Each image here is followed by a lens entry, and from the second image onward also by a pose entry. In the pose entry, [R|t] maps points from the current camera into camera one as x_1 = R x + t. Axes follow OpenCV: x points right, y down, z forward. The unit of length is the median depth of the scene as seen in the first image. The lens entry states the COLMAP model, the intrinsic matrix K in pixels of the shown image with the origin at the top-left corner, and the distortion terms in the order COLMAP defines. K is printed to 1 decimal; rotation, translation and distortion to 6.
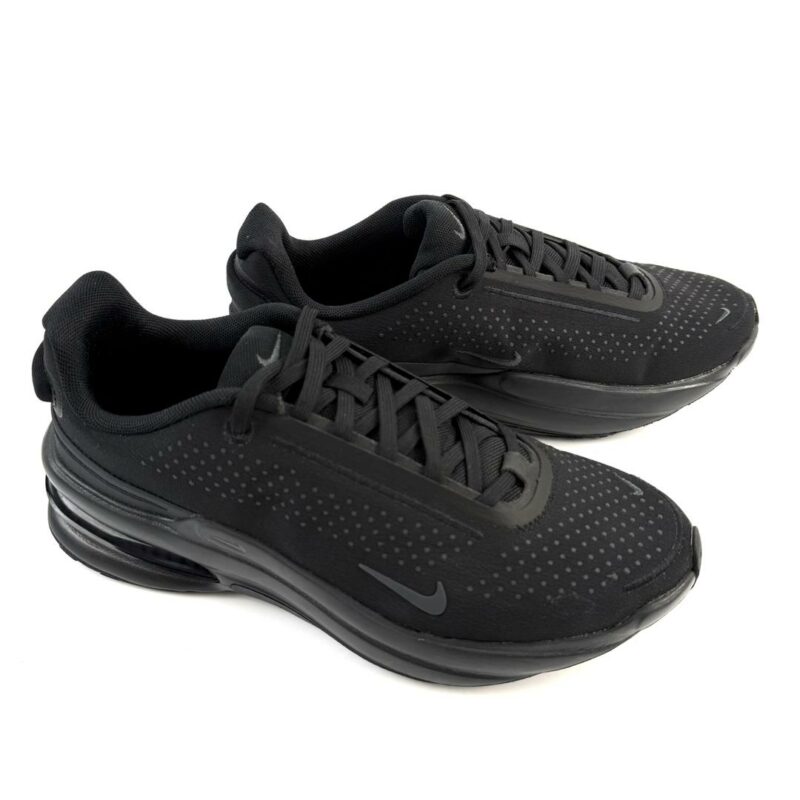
lens RADIAL K [[772.5, 0, 400.0], [0, 772.5, 400.0], [0, 0, 1]] dist [0.201362, -0.538950]
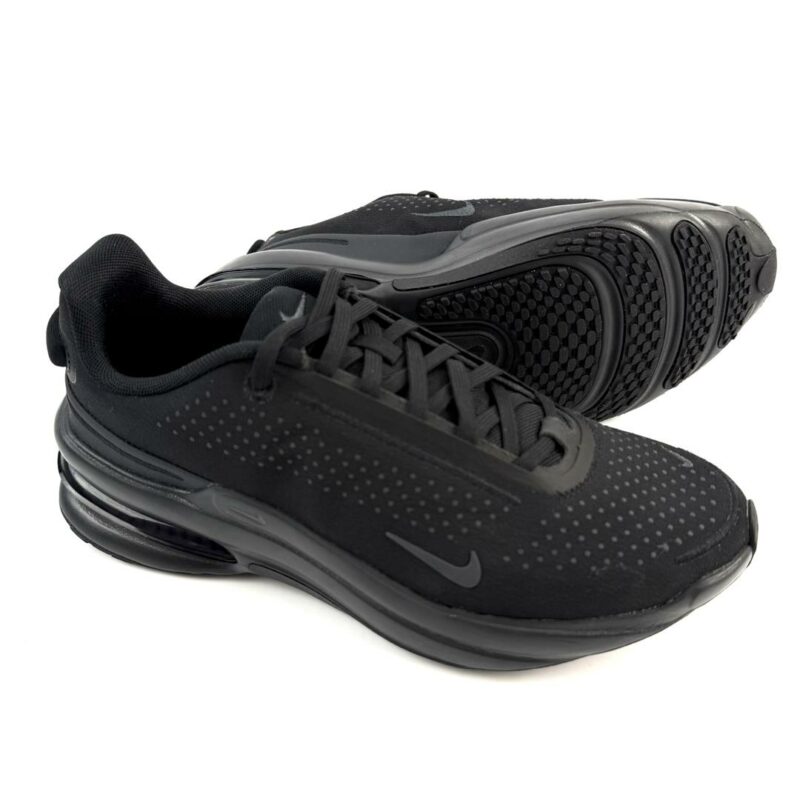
lens RADIAL K [[772.5, 0, 400.0], [0, 772.5, 400.0], [0, 0, 1]] dist [0.201362, -0.538950]
pose [[0.999637, 0.004277, -0.026609, -0.012033], [-0.005828, 0.998271, -0.058490, 0.104800], [0.026313, 0.058624, 0.997933, 0.064145]]
